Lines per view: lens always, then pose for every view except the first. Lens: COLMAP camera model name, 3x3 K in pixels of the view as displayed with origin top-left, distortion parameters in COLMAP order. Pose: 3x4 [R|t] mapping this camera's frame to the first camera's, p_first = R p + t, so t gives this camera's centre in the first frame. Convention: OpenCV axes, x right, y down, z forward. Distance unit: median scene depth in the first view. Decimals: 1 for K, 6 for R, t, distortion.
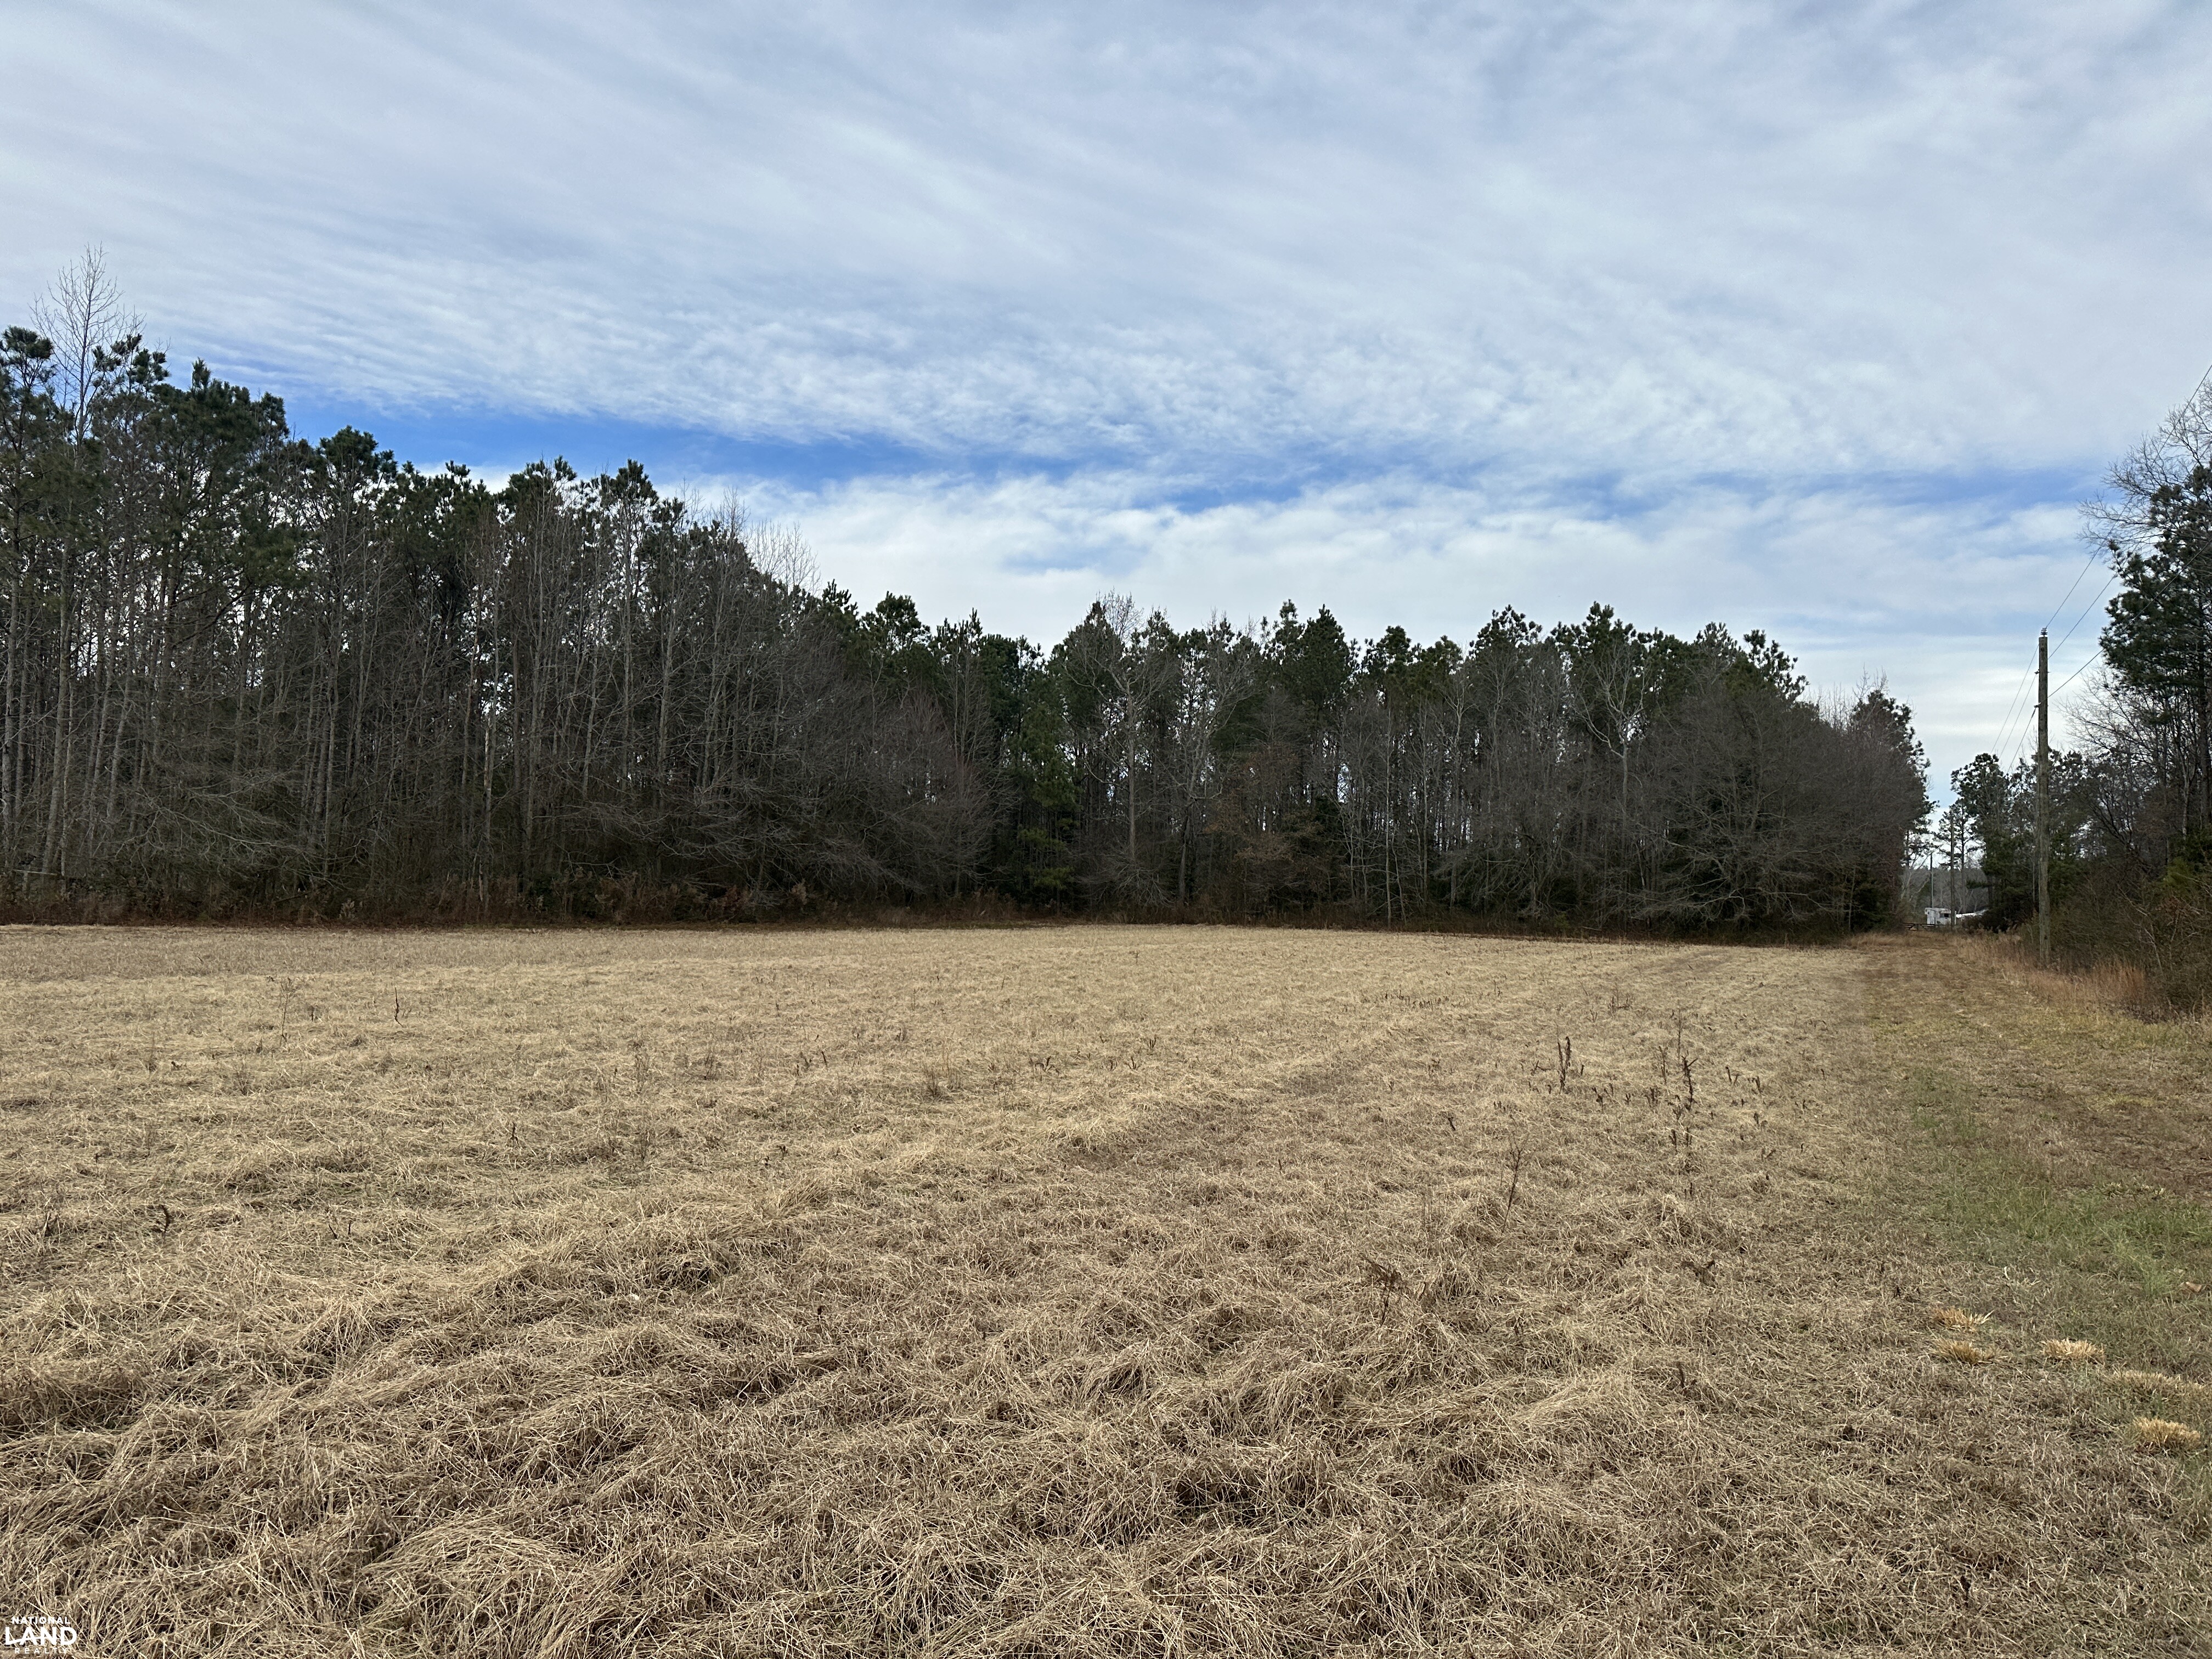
lens RADIAL K [[1505.0, 0, 1122.0], [0, 1505.0, 826.3], [0, 0, 1]] dist [0.124181, -0.145000]
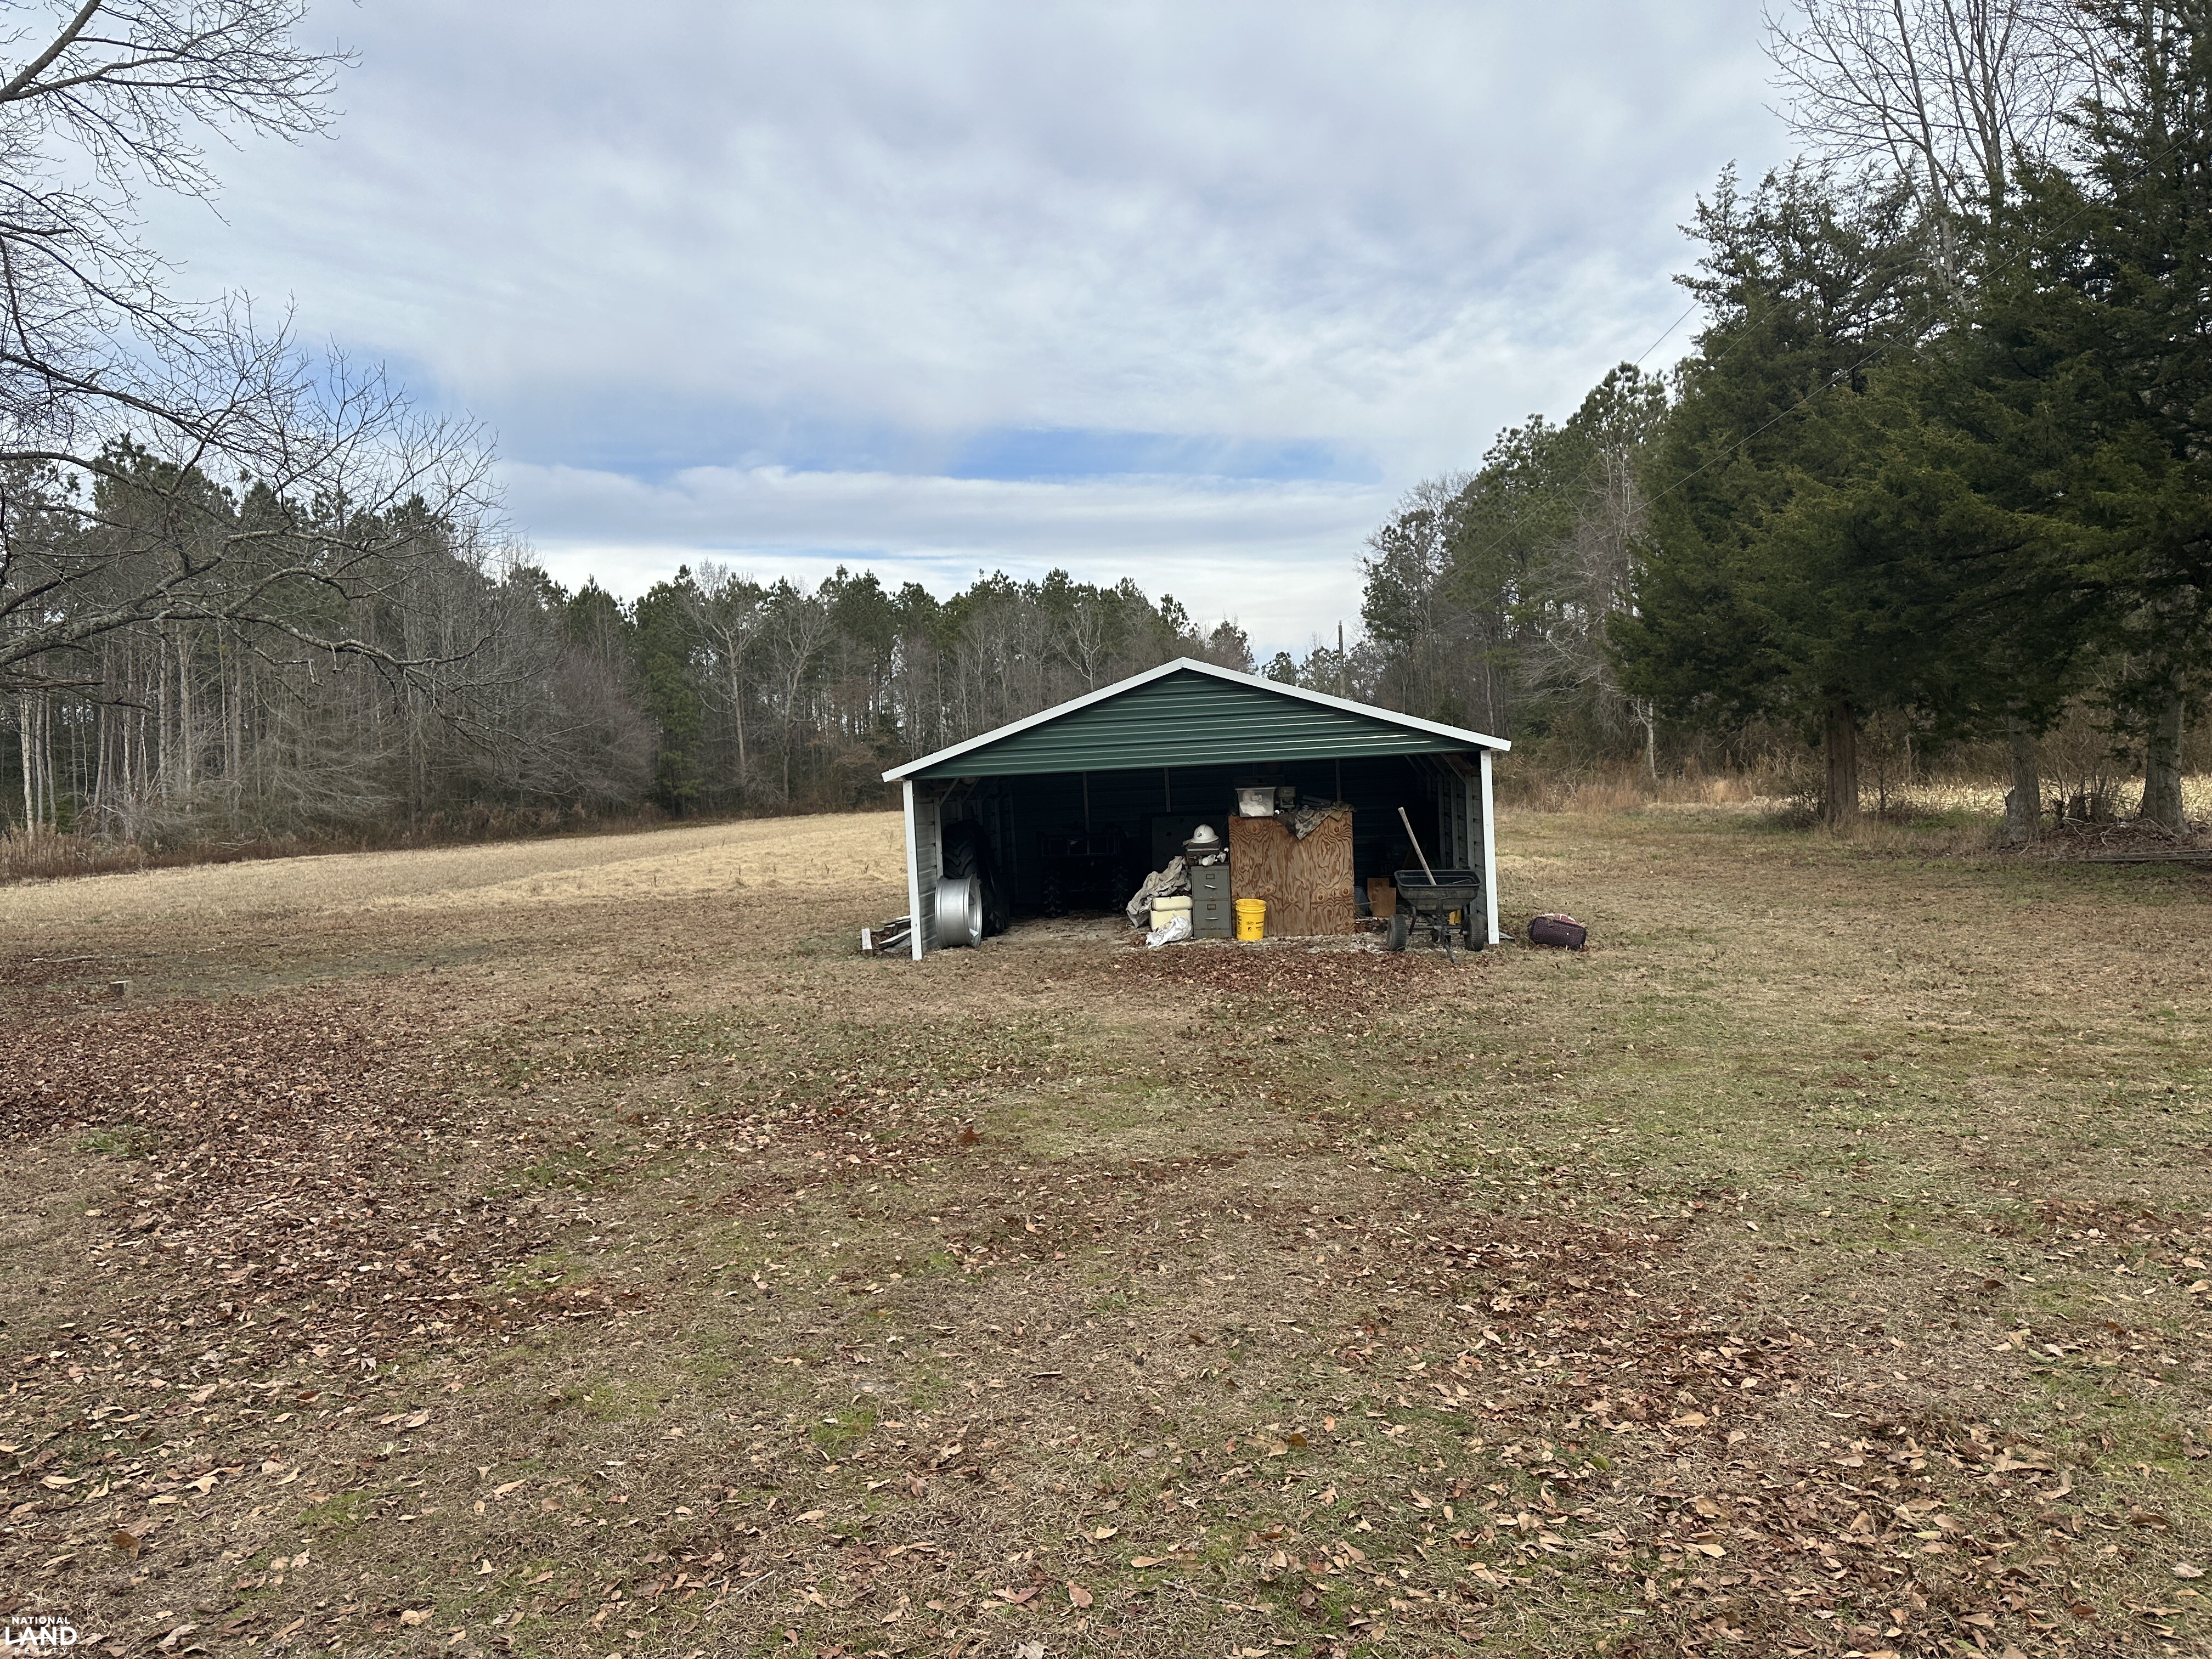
lens RADIAL K [[1505.0, 0, 1122.0], [0, 1505.0, 826.3], [0, 0, 1]] dist [0.124181, -0.145000]
pose [[0.913163, -0.078088, 0.400044, -0.221294], [0.047450, 0.995169, 0.085944, -0.025994], [-0.404822, -0.059498, 0.912458, -0.329181]]
